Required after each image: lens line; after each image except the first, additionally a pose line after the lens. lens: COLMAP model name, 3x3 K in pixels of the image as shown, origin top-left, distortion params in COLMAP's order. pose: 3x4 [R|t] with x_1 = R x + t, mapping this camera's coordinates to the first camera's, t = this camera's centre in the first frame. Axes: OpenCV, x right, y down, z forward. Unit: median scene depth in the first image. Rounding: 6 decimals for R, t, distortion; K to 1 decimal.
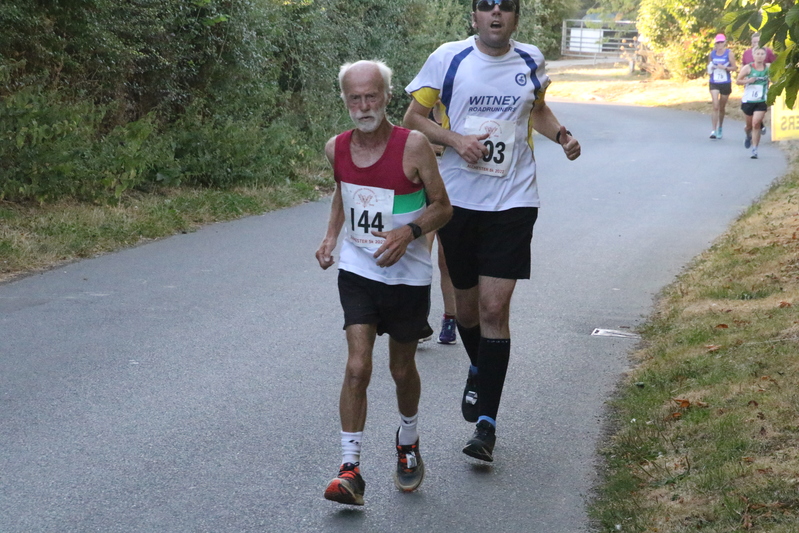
lens RADIAL K [[3252.5, 0, 410.1], [0, 3252.5, 320.7], [0, 0, 1]] dist [1.746620, 0.000000]
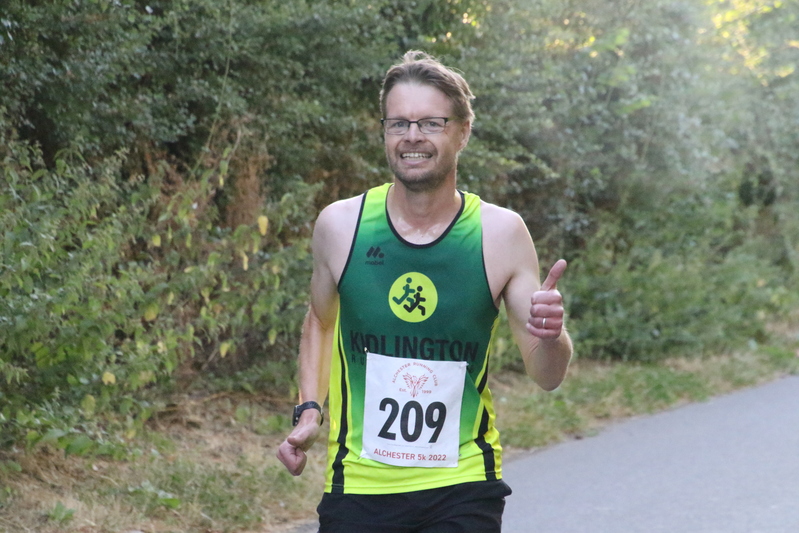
lens RADIAL K [[4151.2, 0, 380.7], [0, 4151.2, 359.0], [0, 0, 1]] dist [2.373493, 0.000000]
pose [[0.991031, -0.022026, -0.131807, -0.000165], [0.017706, 0.999270, -0.033860, -0.013788], [0.132457, 0.031223, 0.990697, 0.176303]]
